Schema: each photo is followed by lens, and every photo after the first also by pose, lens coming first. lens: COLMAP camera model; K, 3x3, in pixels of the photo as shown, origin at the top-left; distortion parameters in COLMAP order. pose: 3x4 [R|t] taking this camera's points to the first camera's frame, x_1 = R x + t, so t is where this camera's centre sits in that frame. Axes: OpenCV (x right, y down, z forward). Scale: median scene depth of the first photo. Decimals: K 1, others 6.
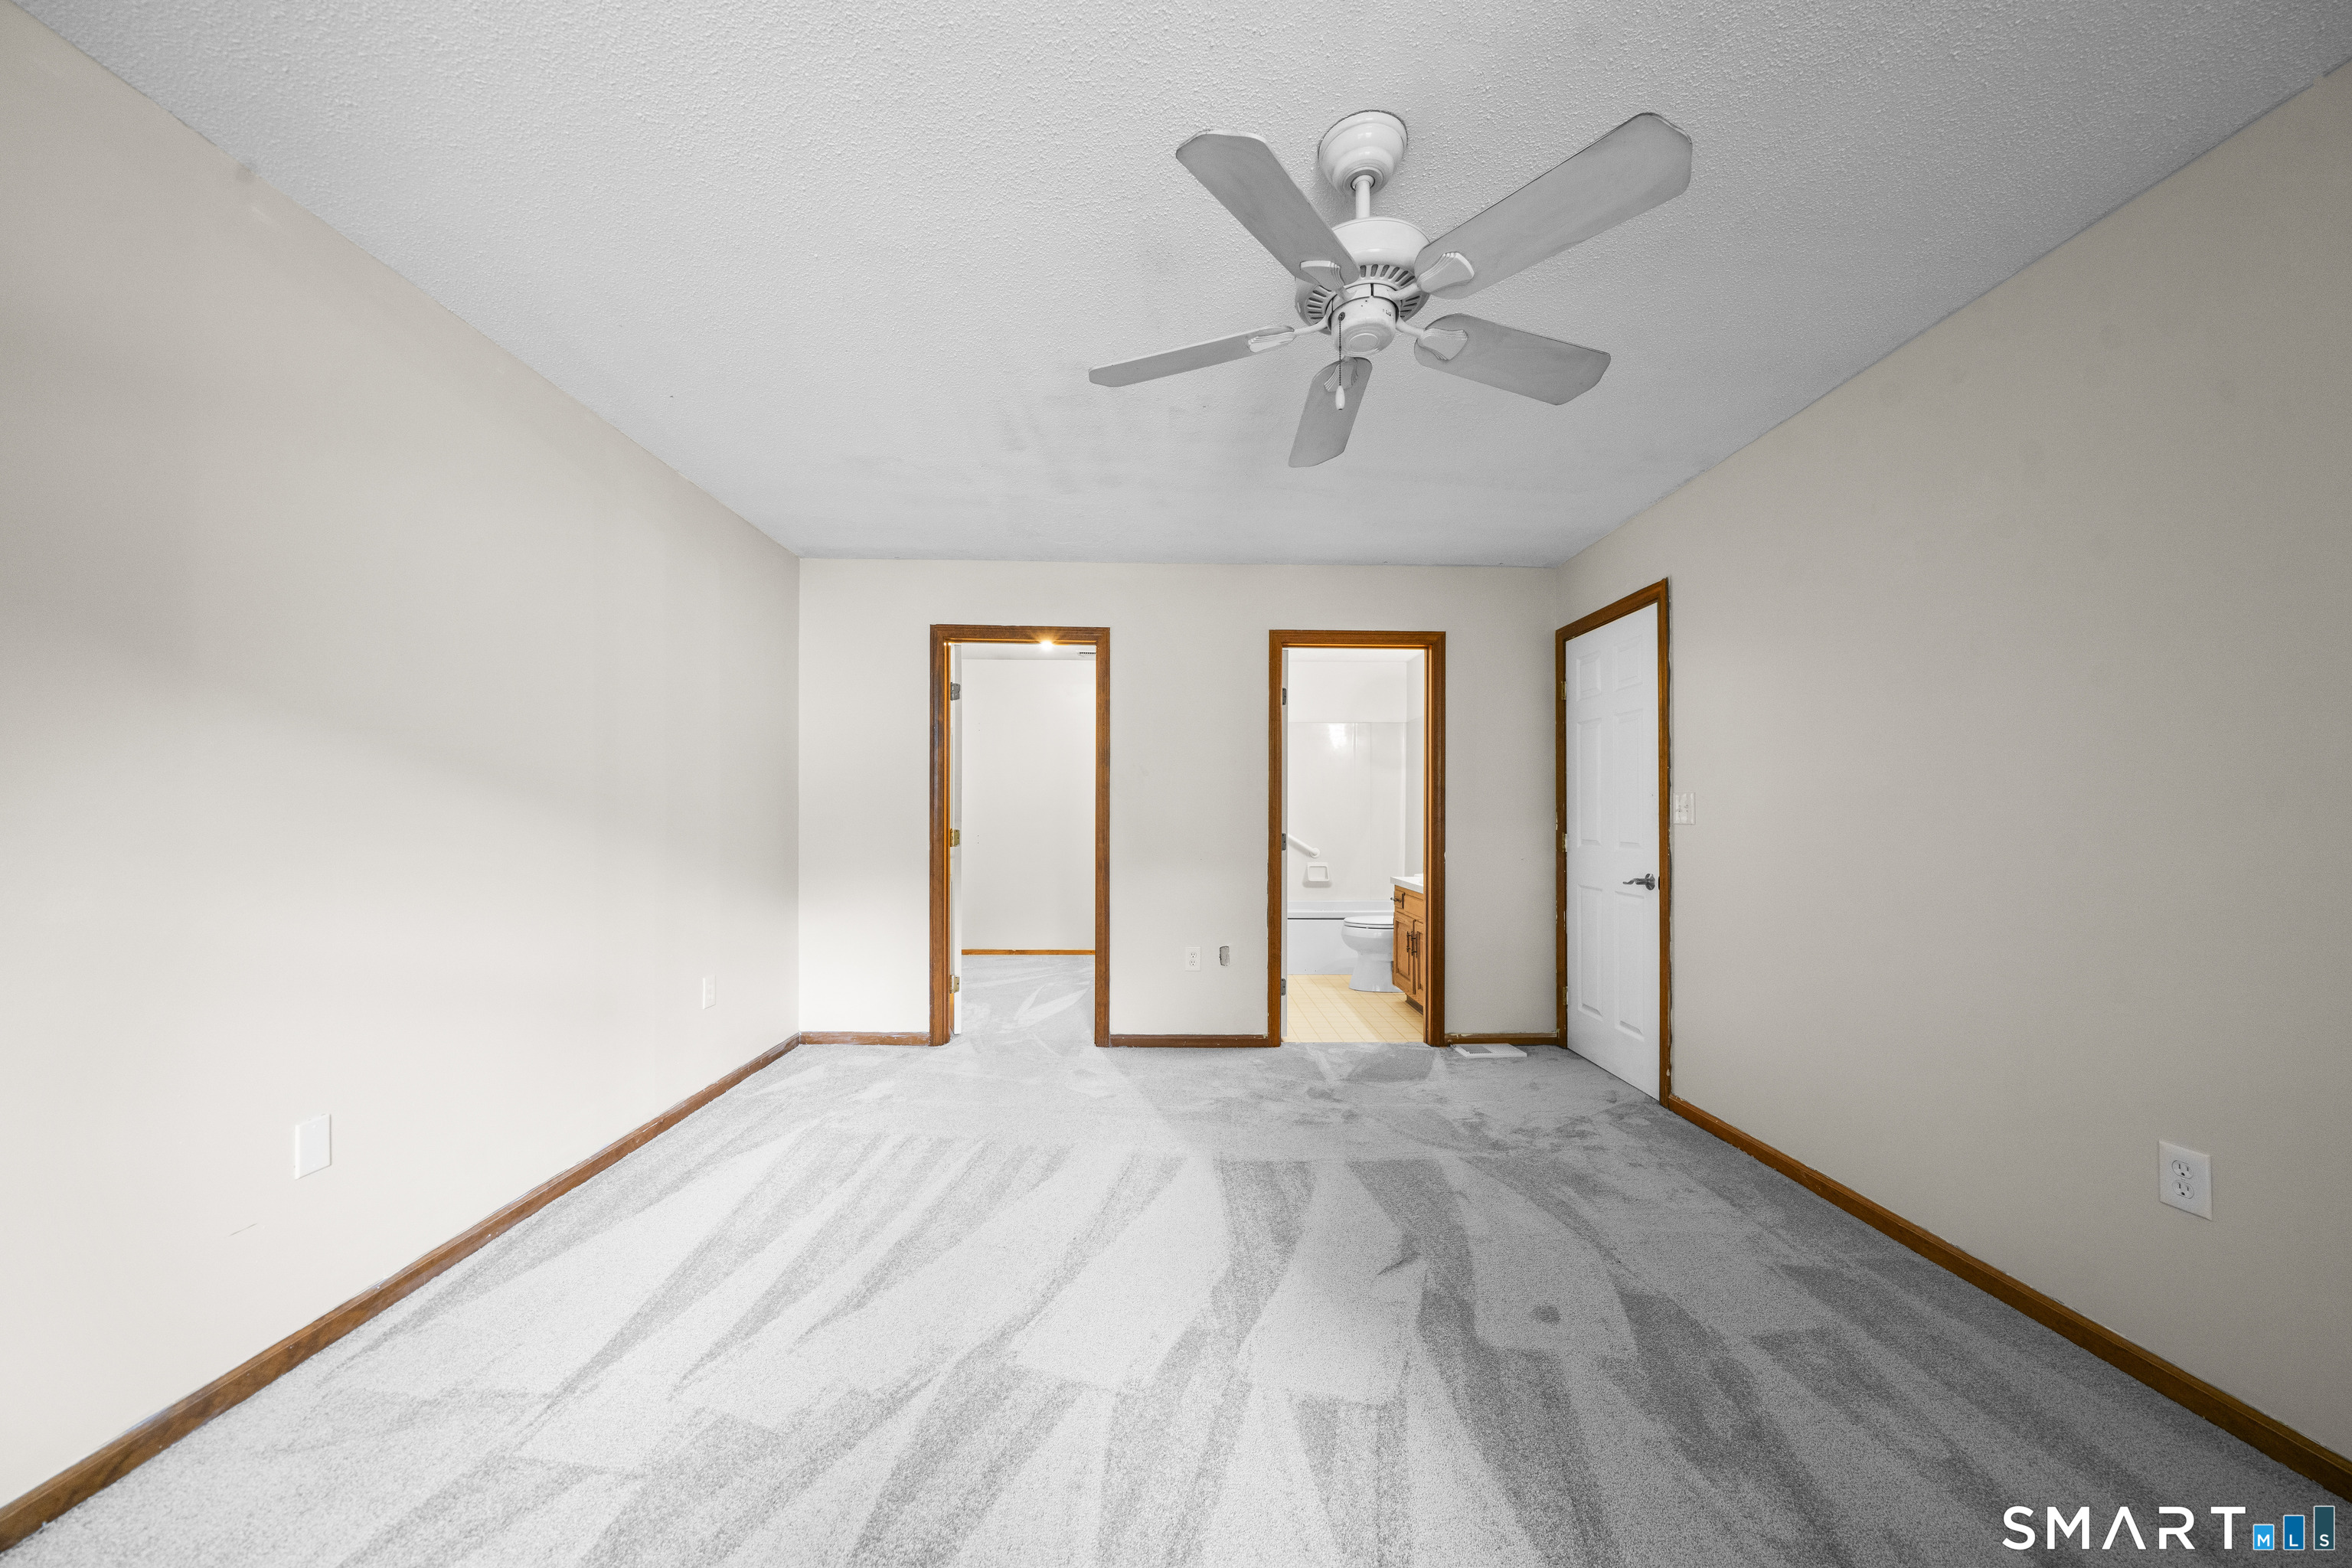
lens RADIAL K [[814.3, 0, 1163.9], [0, 814.3, 808.3], [0, 0, 1]] dist [-0.007129, -0.000145]
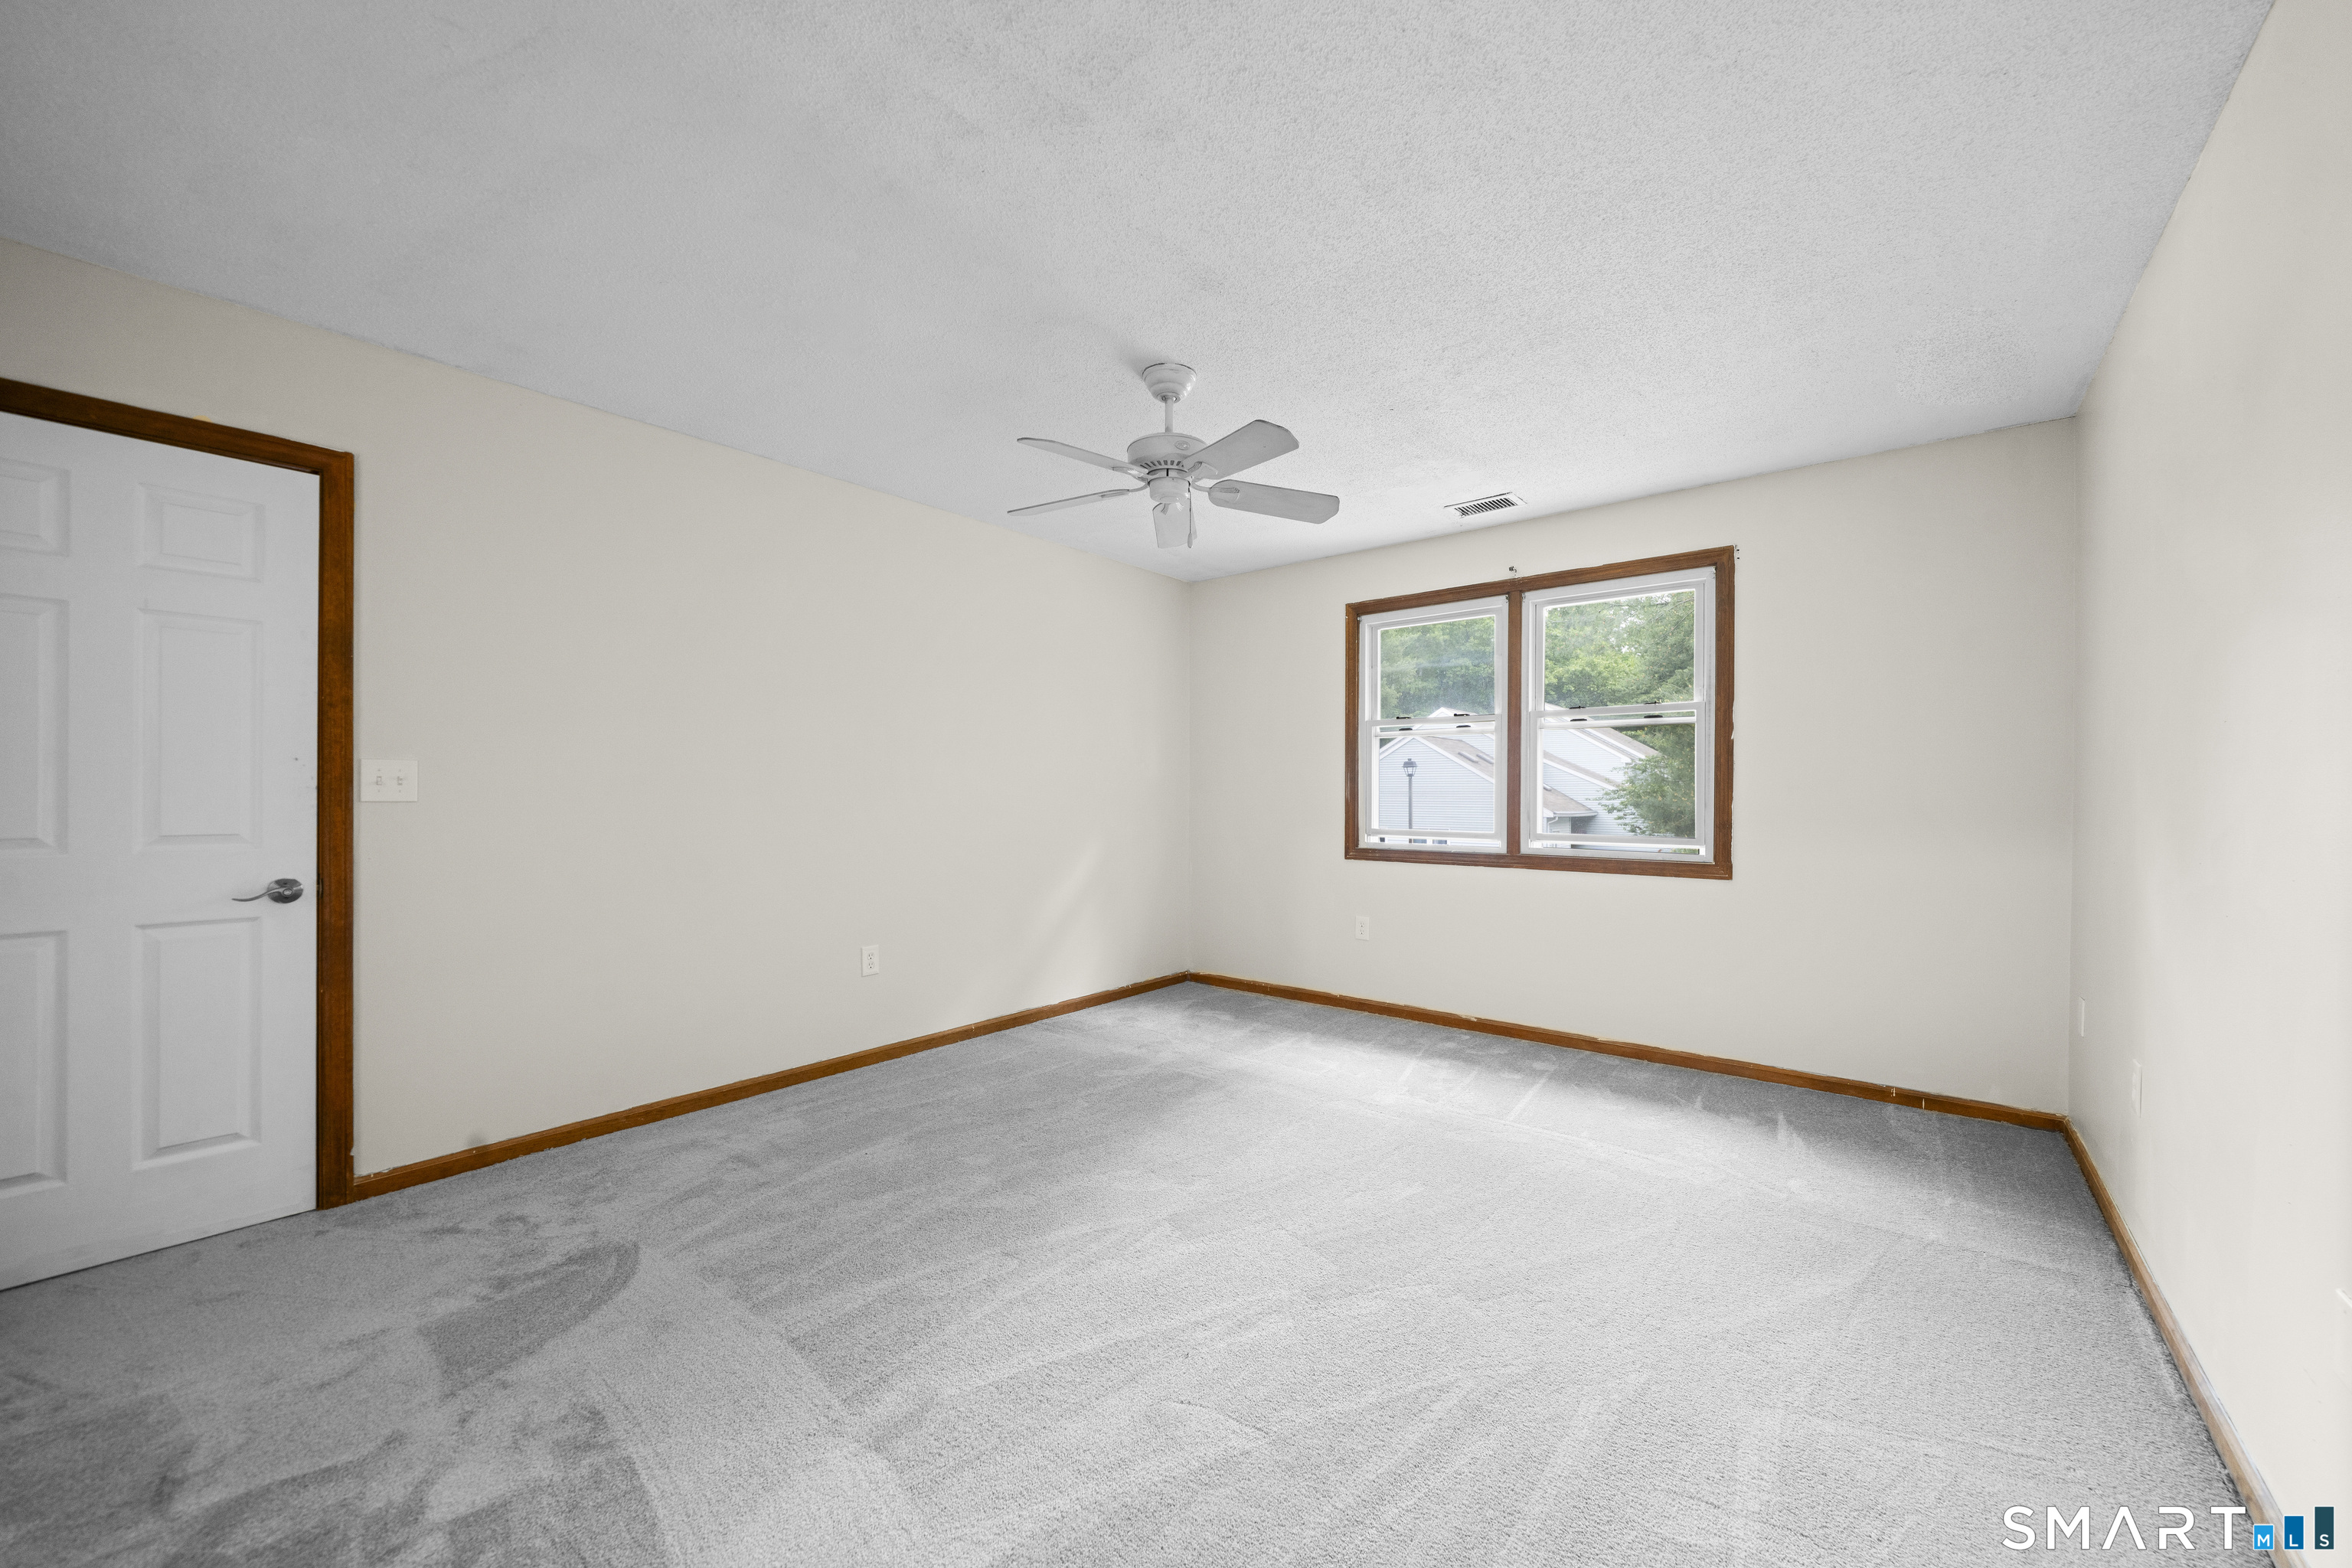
lens RADIAL K [[887.2, 0, 1173.7], [0, 887.2, 793.8], [0, 0, 1]] dist [-0.004145, -0.000295]
pose [[-0.775036, -0.005716, 0.631891, -0.412409], [-0.012196, 0.999908, -0.005914, 0.007440], [-0.631800, -0.012290, -0.775034, 1.112472]]
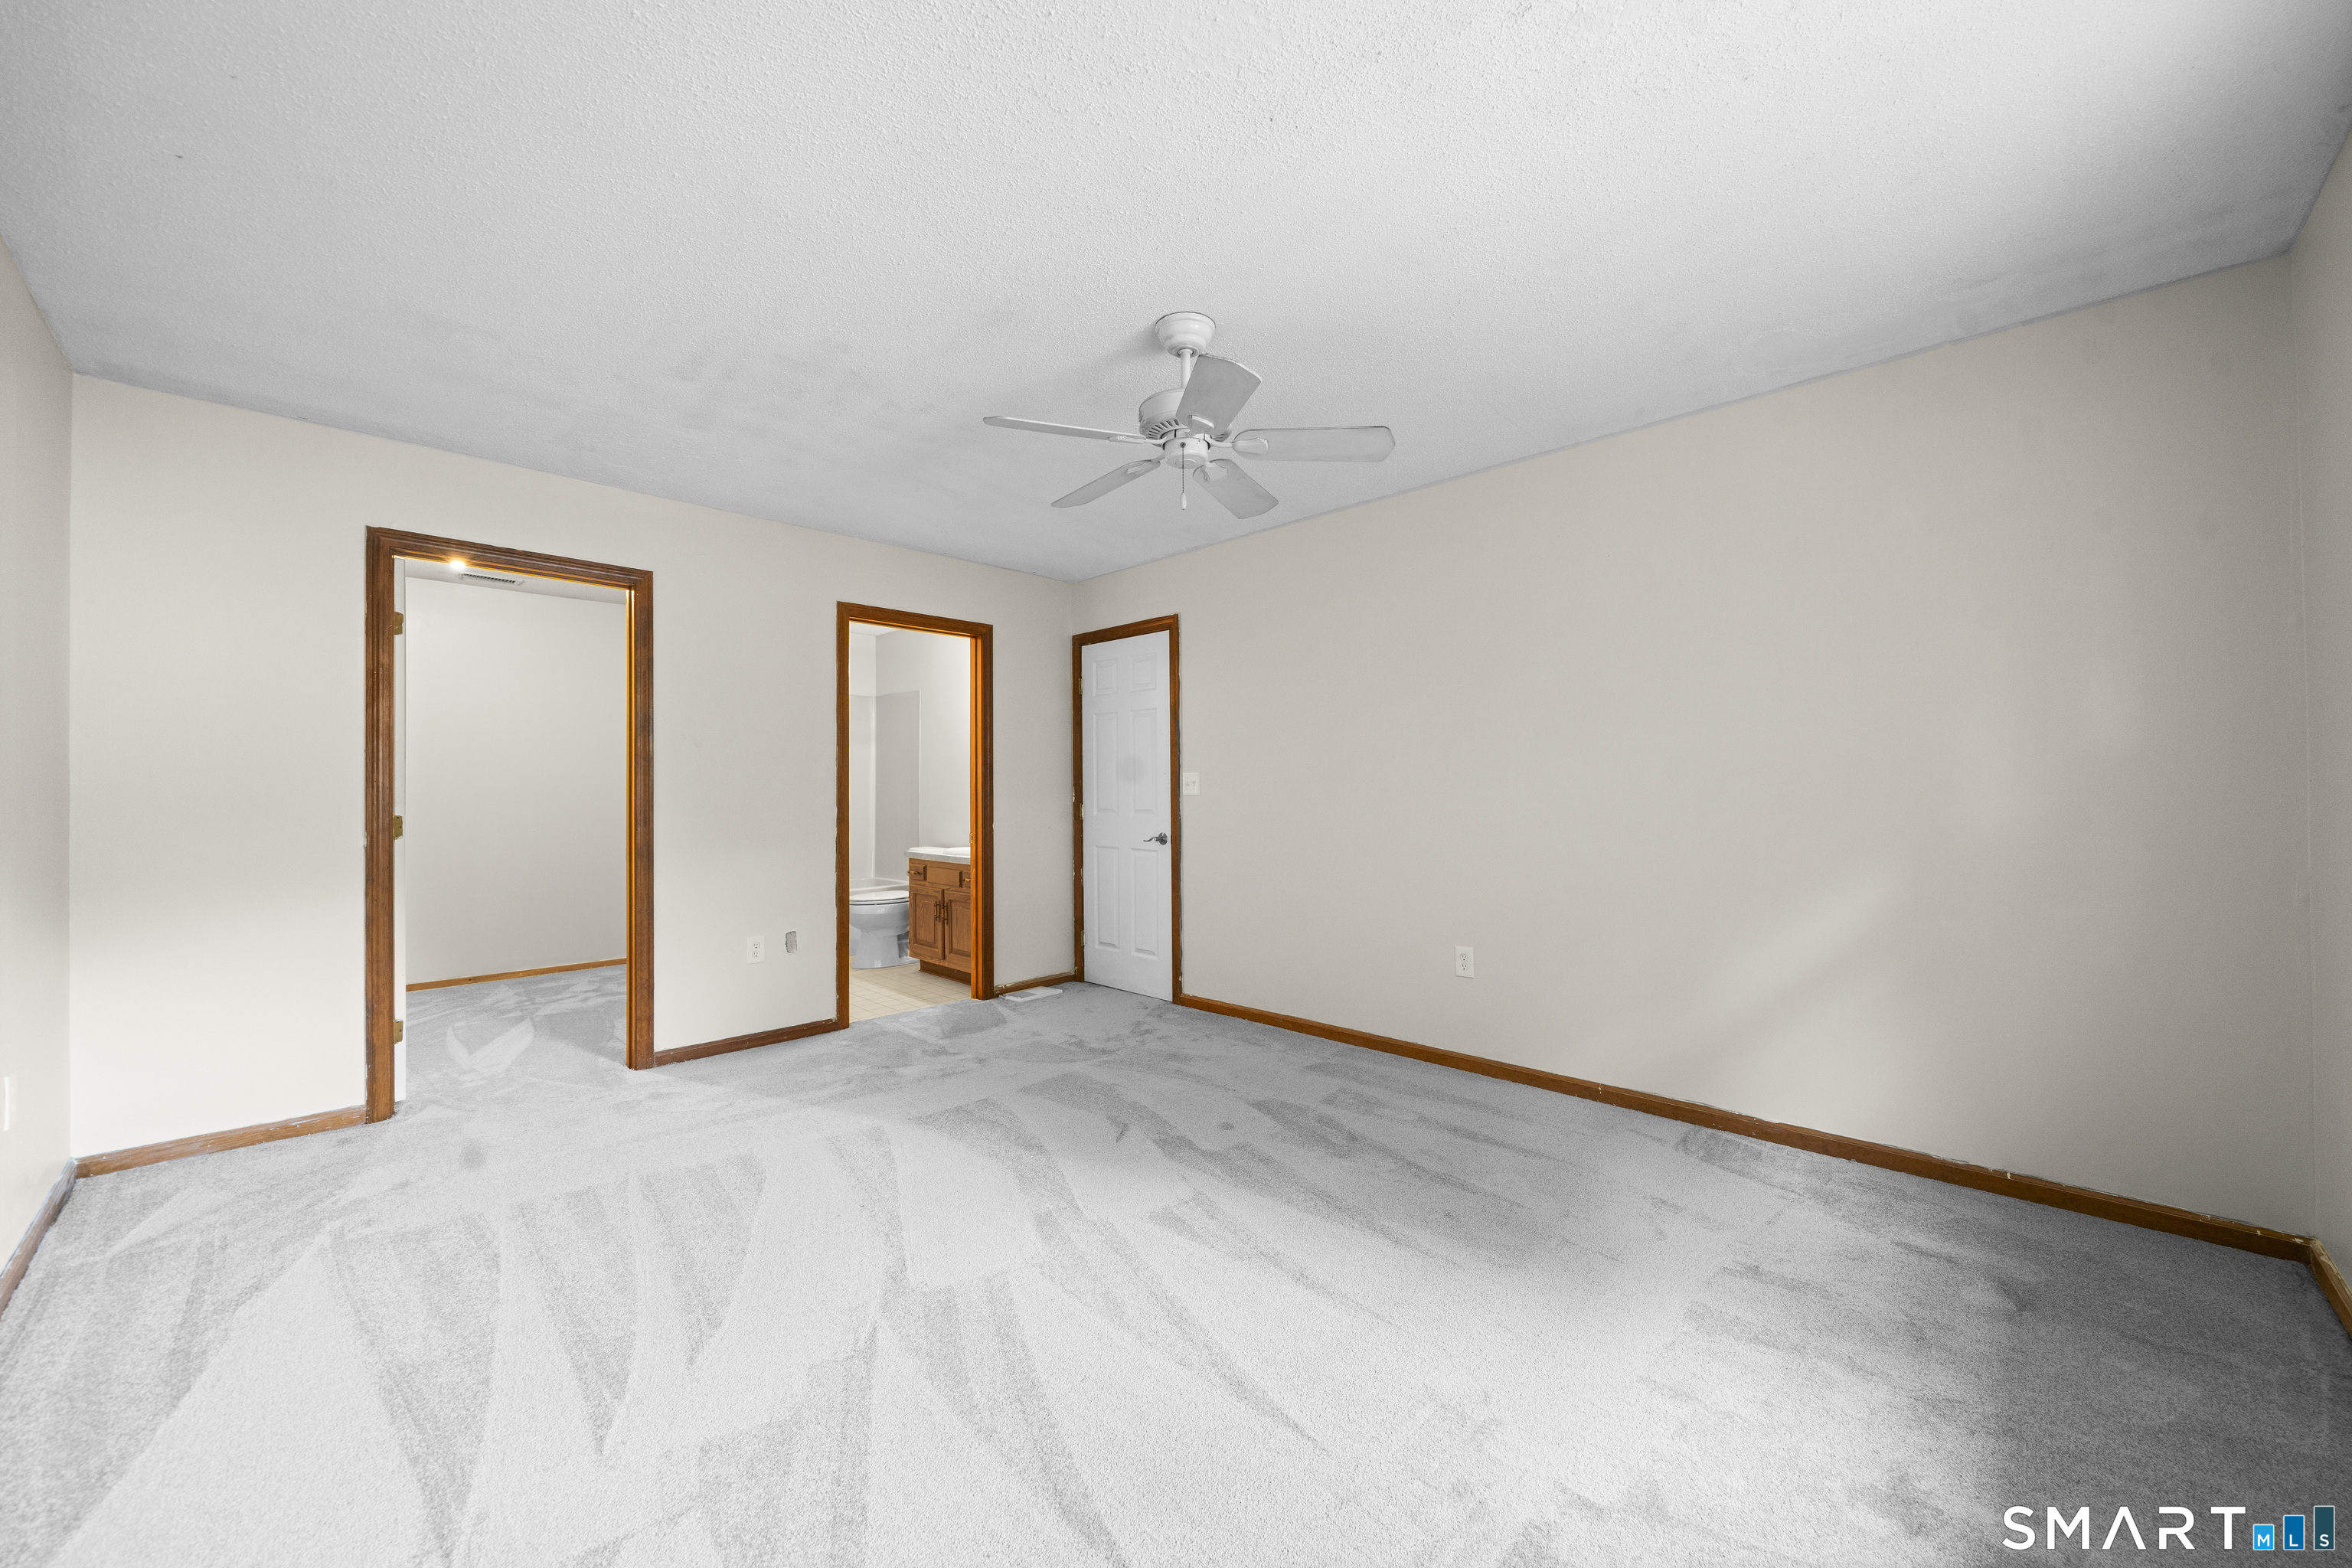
lens RADIAL K [[887.2, 0, 1179.0], [0, 887.2, 777.6], [0, 0, 1]] dist [-0.004145, -0.000295]
pose [[0.710396, 0.001325, 0.703801, -0.410432], [0.003094, 0.999983, -0.005006, -0.002426], [-0.703796, 0.005734, 0.710379, -0.051852]]
